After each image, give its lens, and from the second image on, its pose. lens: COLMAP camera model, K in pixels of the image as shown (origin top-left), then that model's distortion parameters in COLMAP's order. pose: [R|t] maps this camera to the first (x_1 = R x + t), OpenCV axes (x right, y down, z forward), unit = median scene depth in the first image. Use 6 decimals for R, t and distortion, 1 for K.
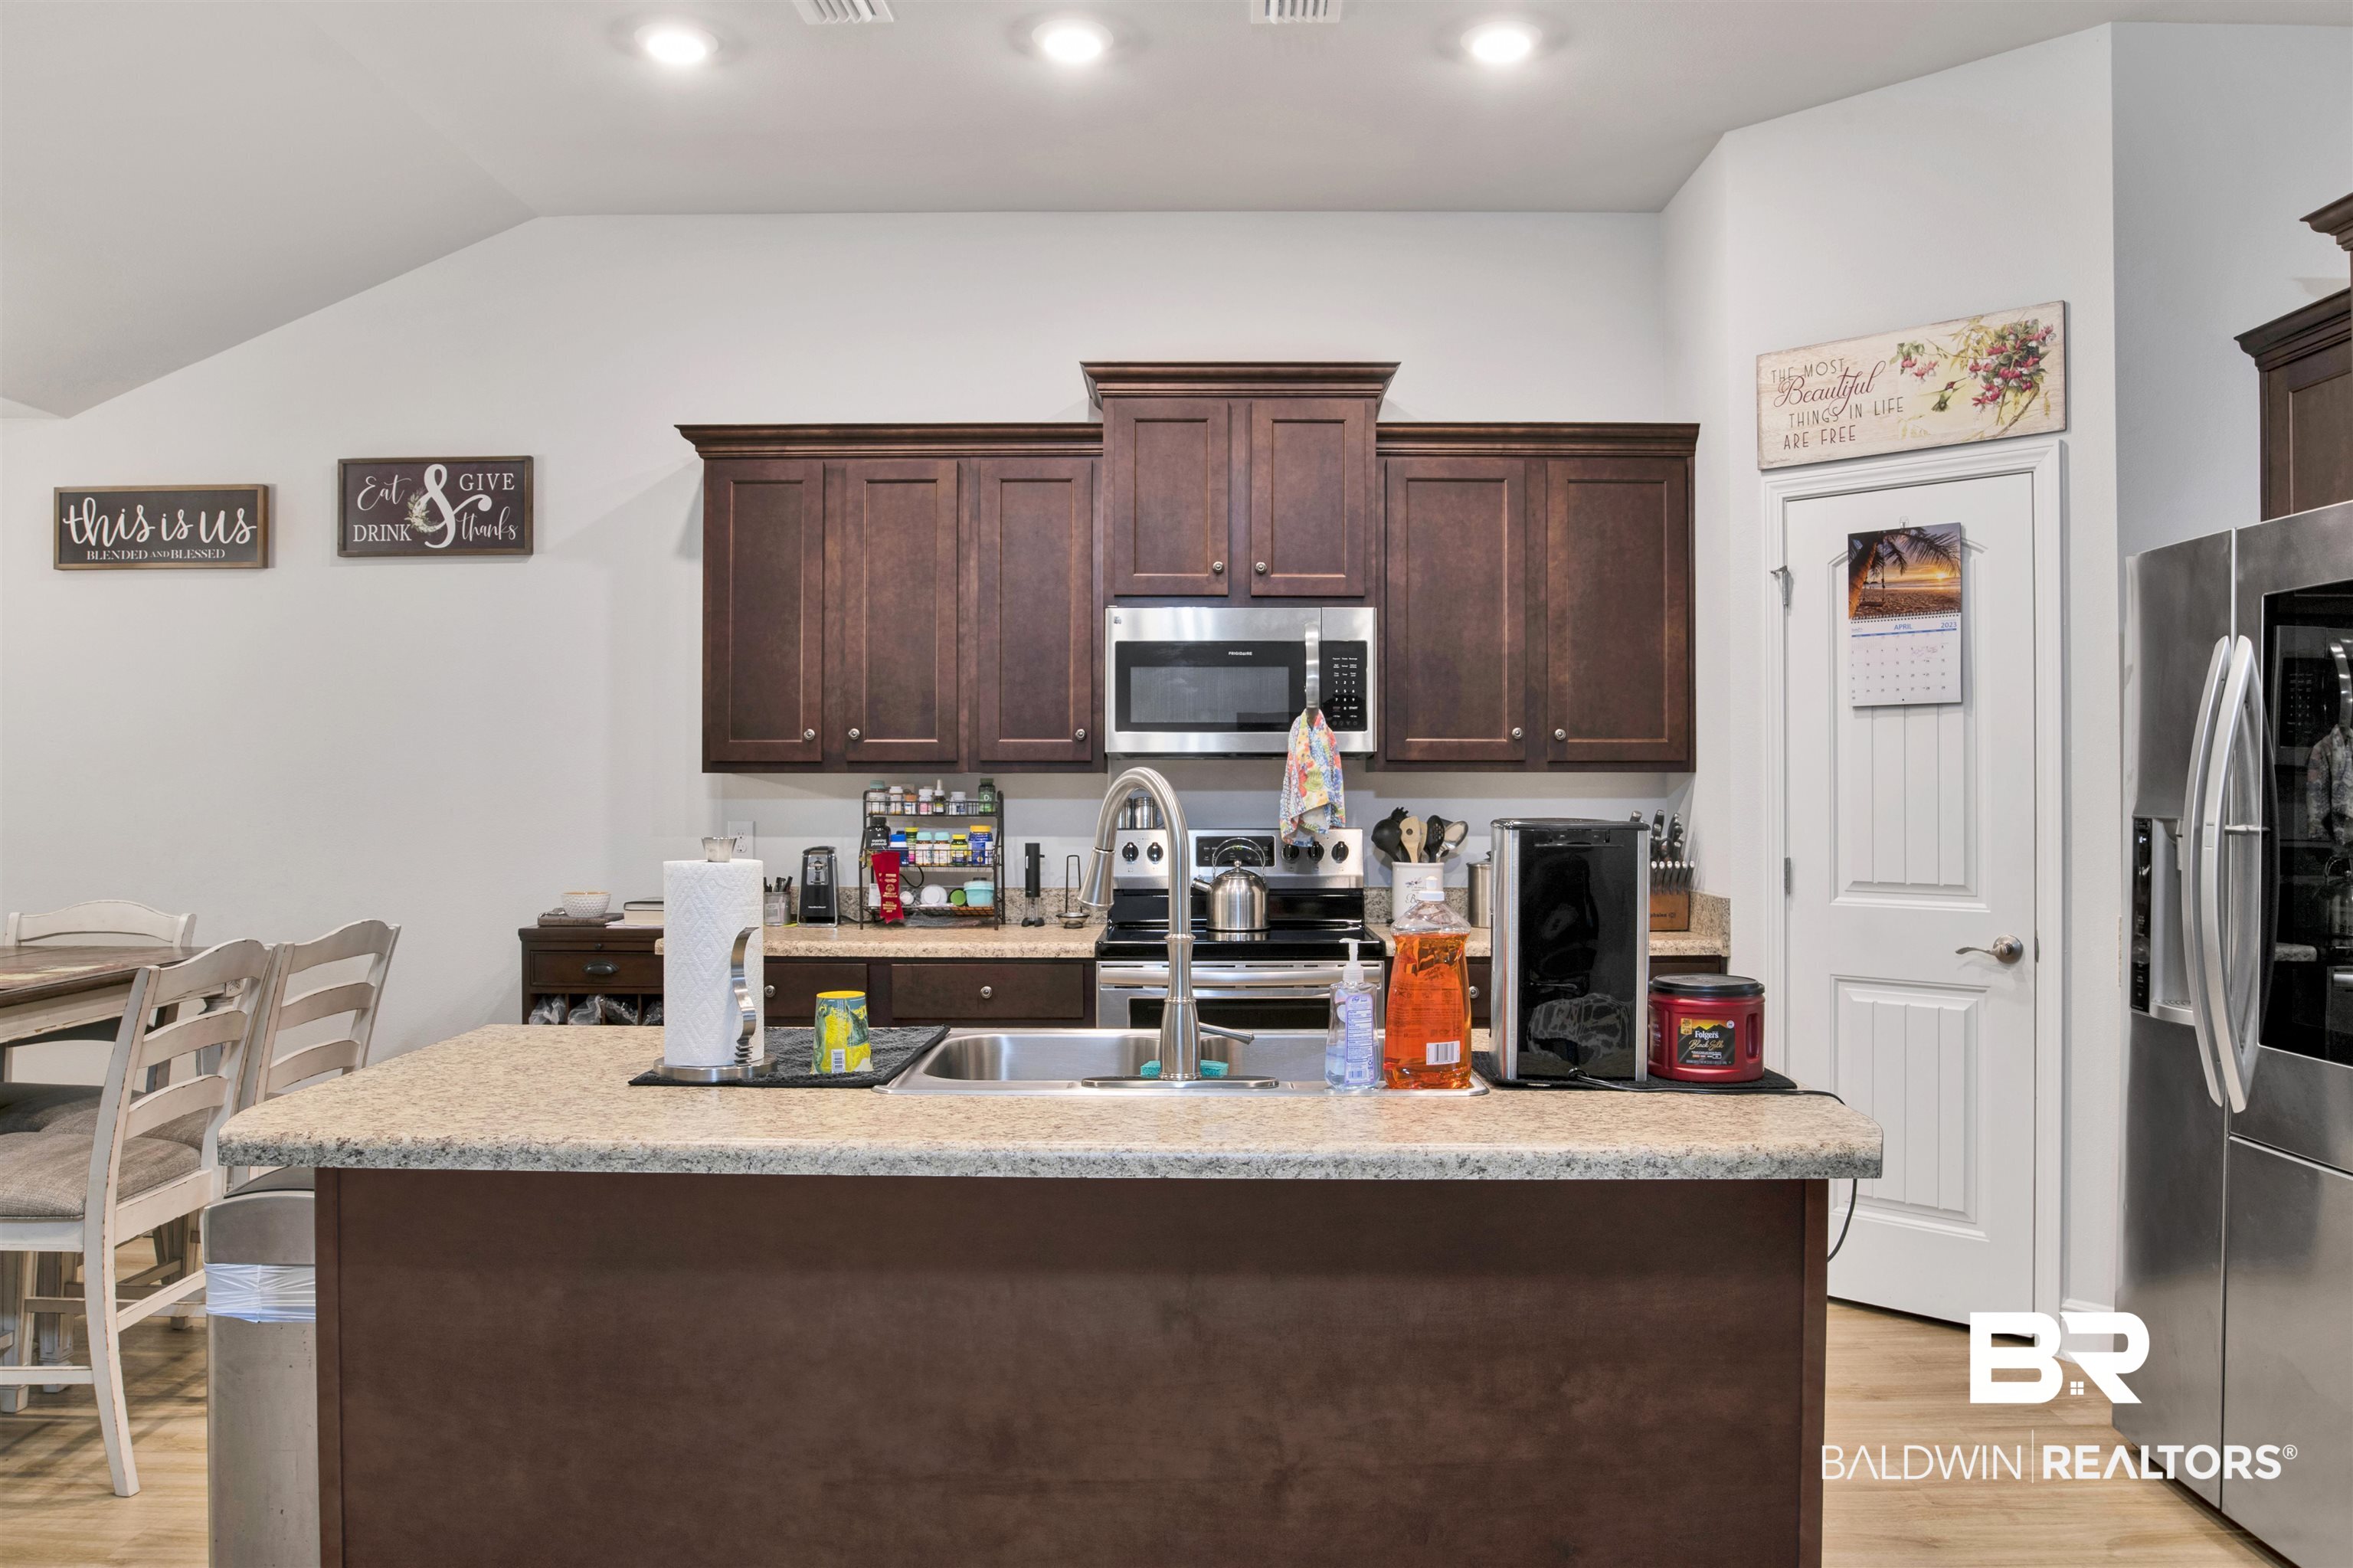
lens RADIAL K [[1727.9, 0, 1180.7], [0, 1727.9, 776.9], [0, 0, 1]] dist [-0.042330, 0.024415]
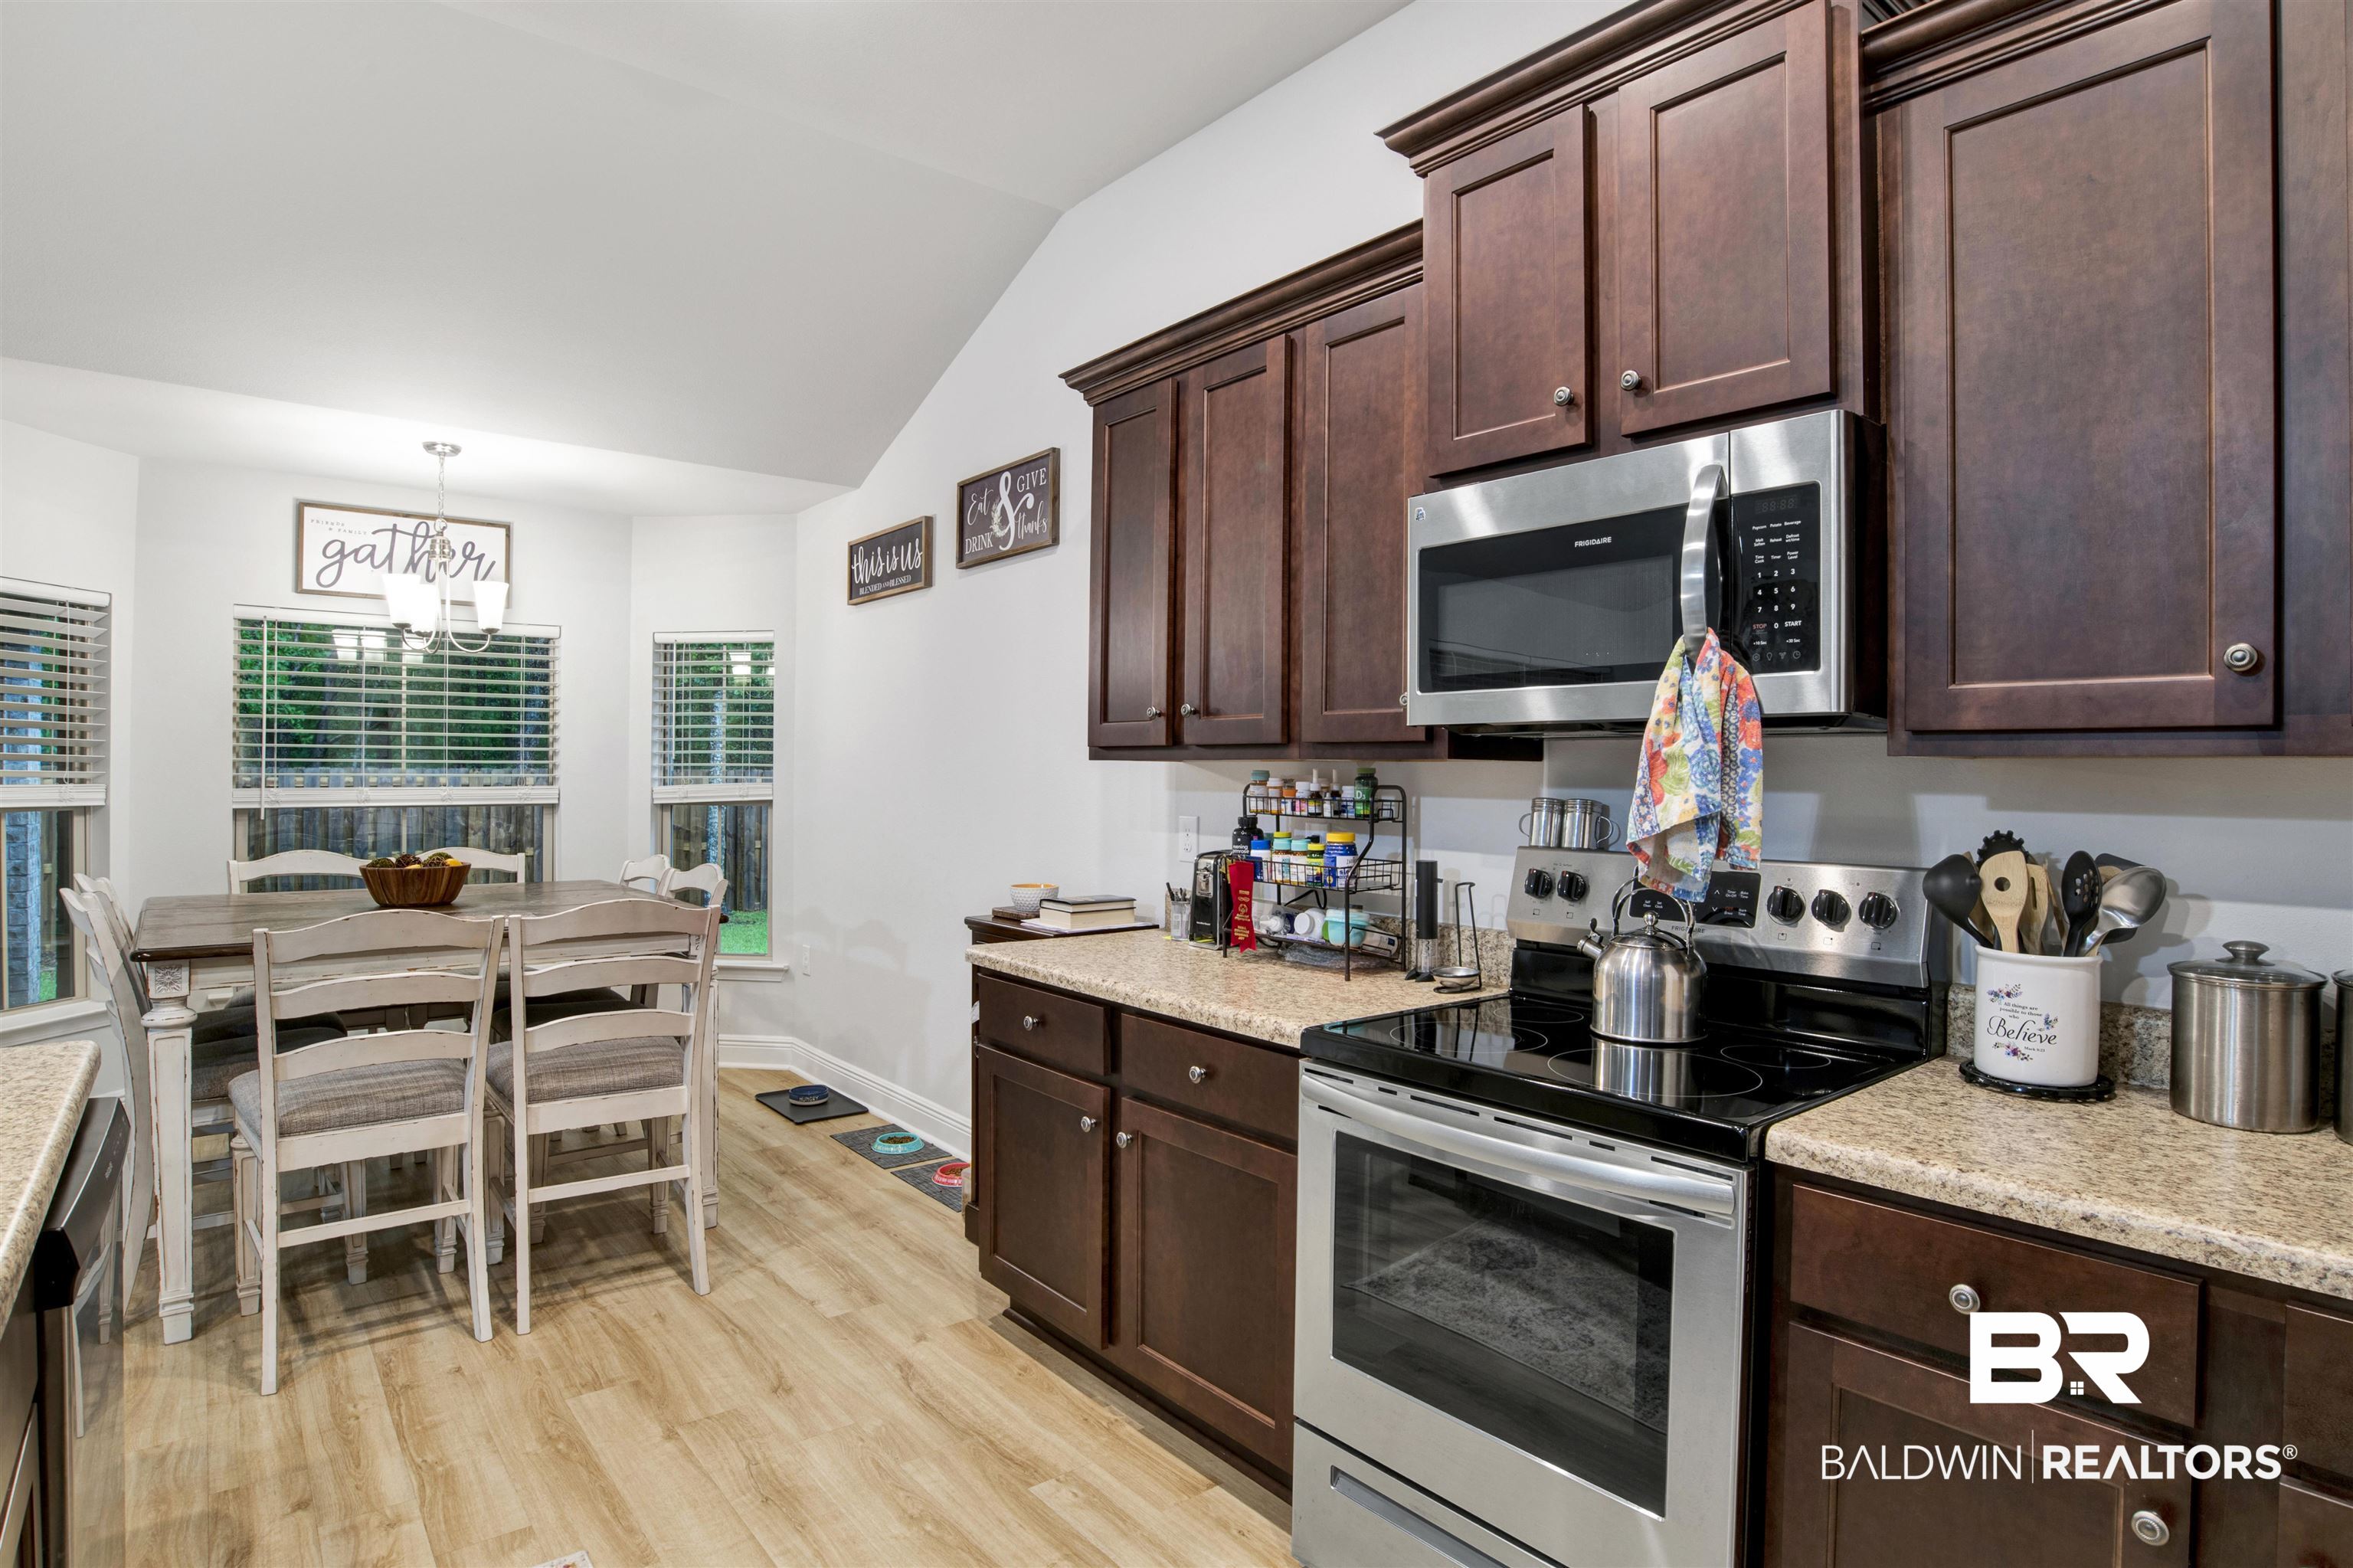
lens RADIAL K [[1269.2, 0, 1163.4], [0, 1269.2, 776.8], [0, 0, 1]] dist [-0.057489, 0.016695]
pose [[0.629156, 0.007611, -0.777242, 0.255380], [-0.005712, 0.999970, 0.005168, 0.002444], [0.777258, 0.001189, 0.629181, 0.623377]]
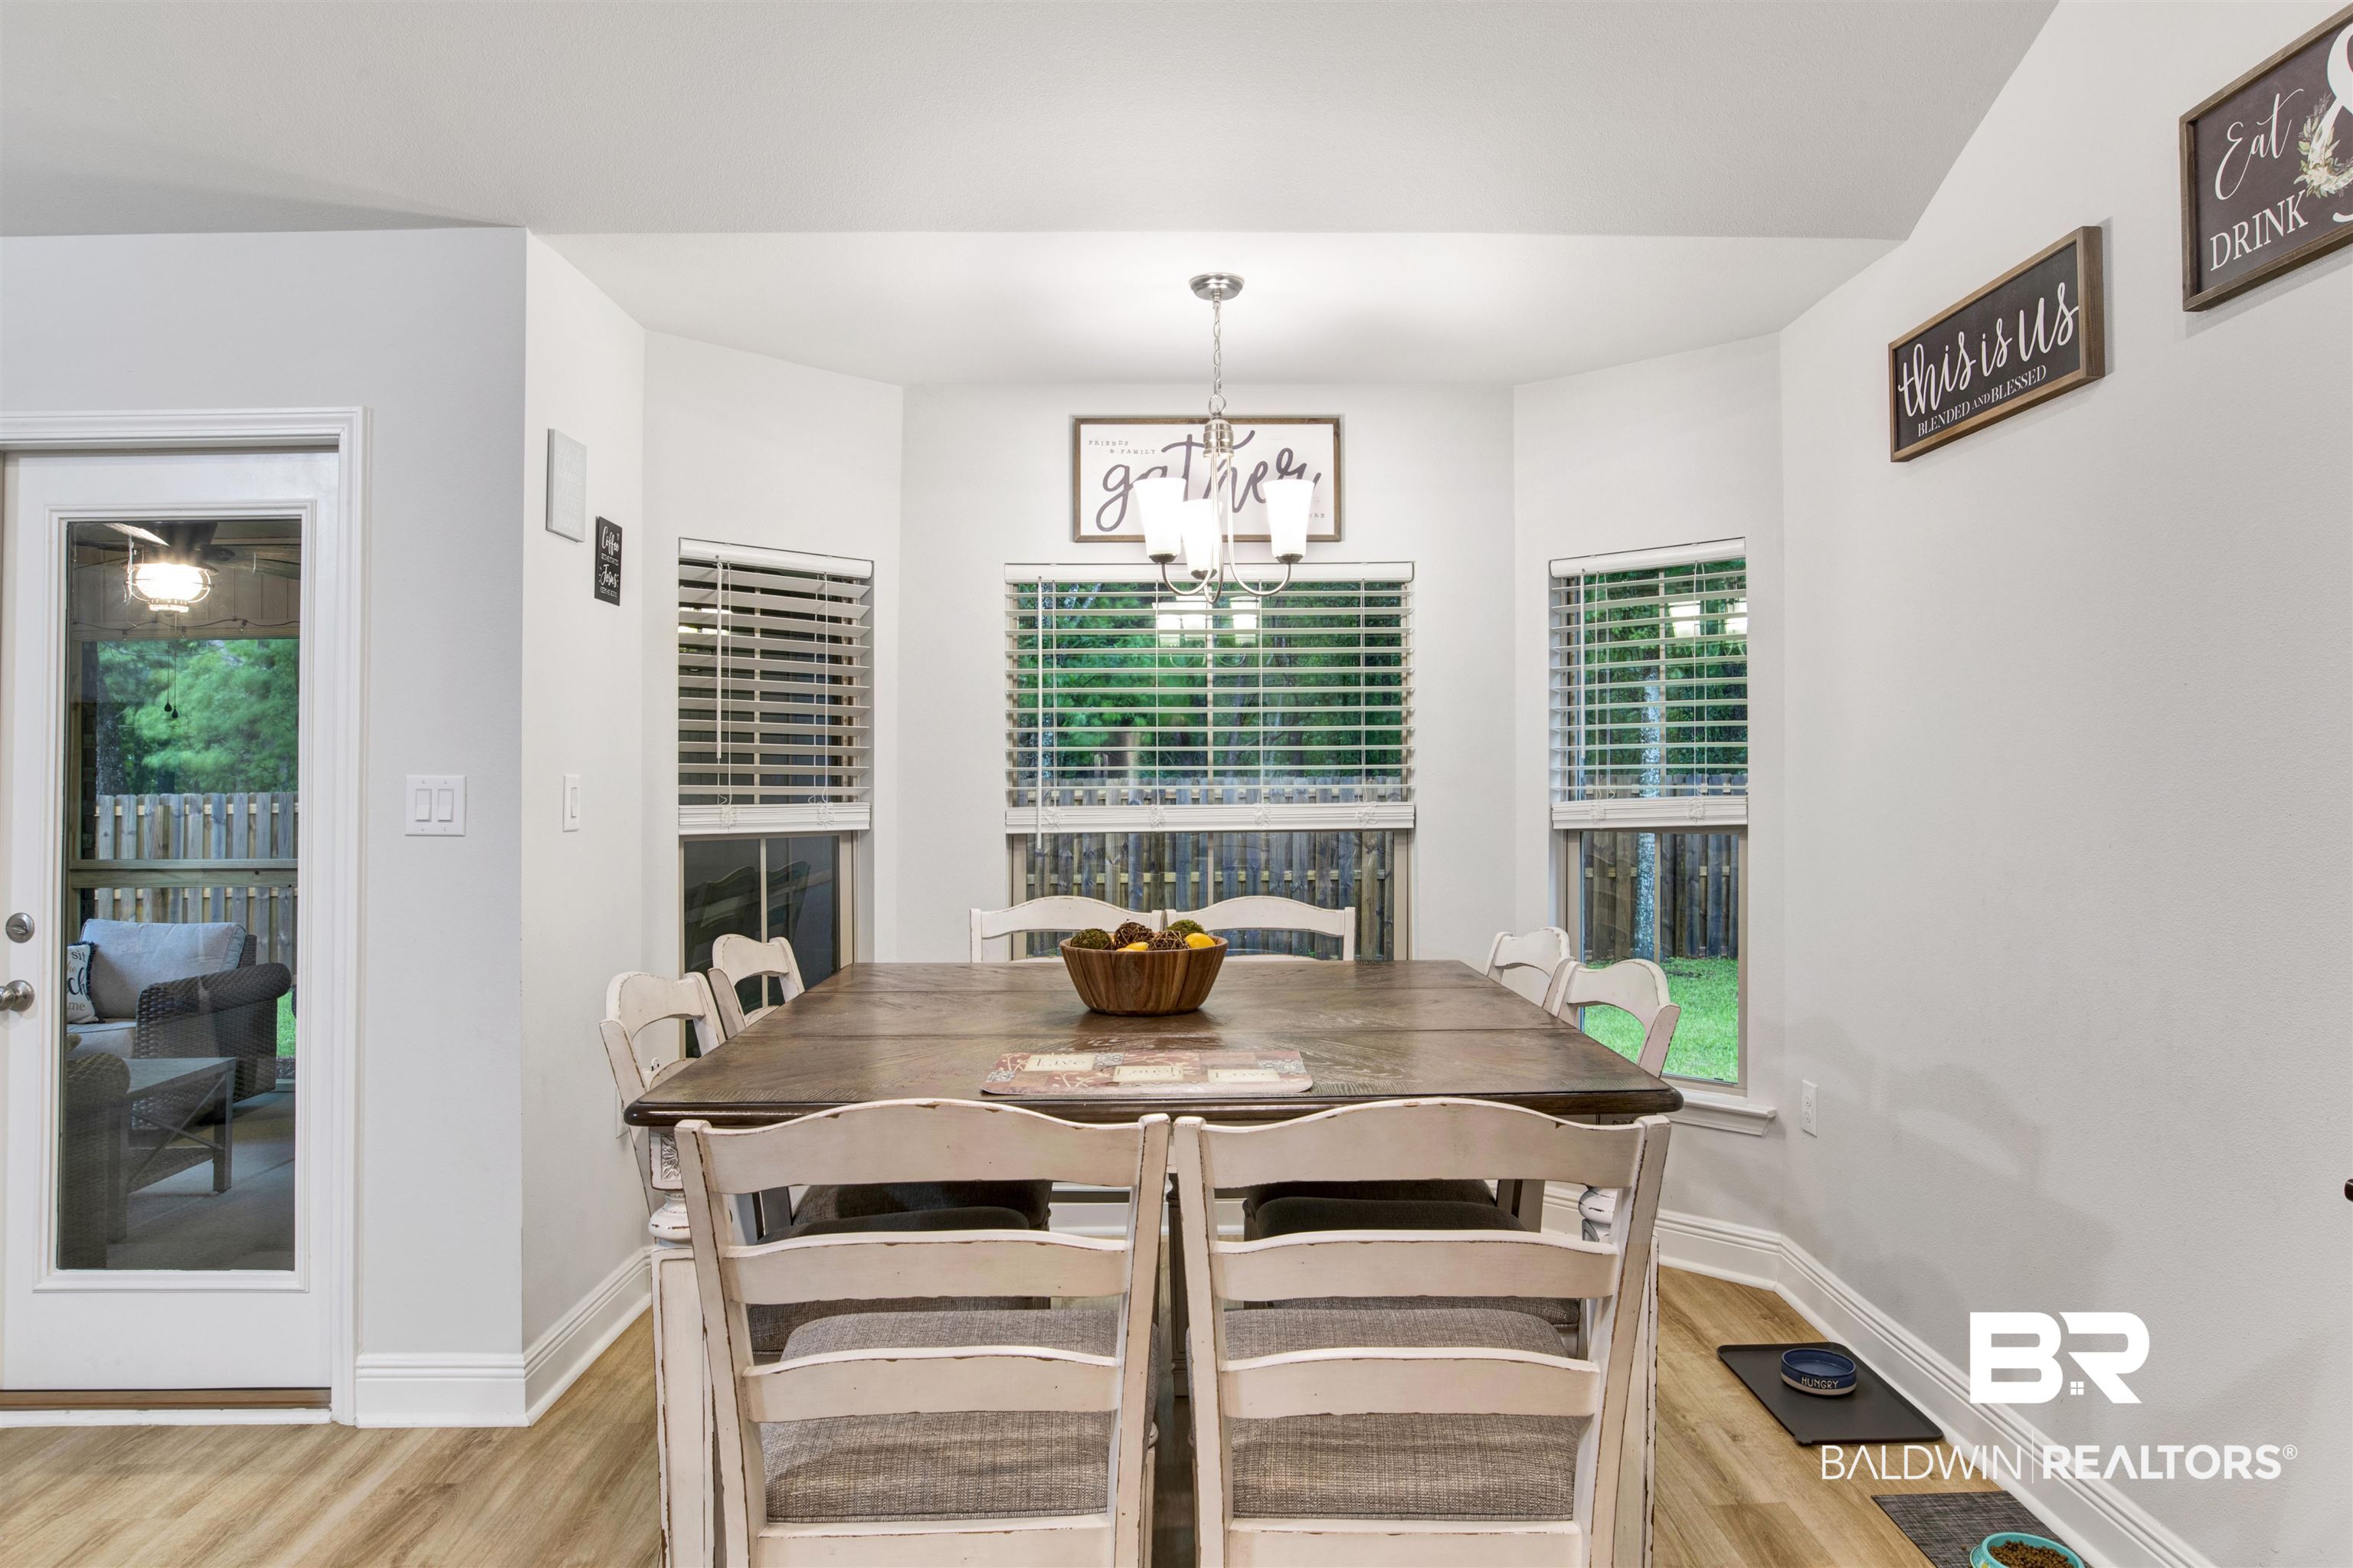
lens RADIAL K [[1446.1, 0, 1176.4], [0, 1446.1, 773.5], [0, 0, 1]] dist [-0.050606, 0.016870]
pose [[0.021492, -0.001230, -0.999768, -0.100007], [0.006386, 0.999979, -0.001093, 0.002406], [0.999749, -0.006361, 0.021500, 0.748693]]
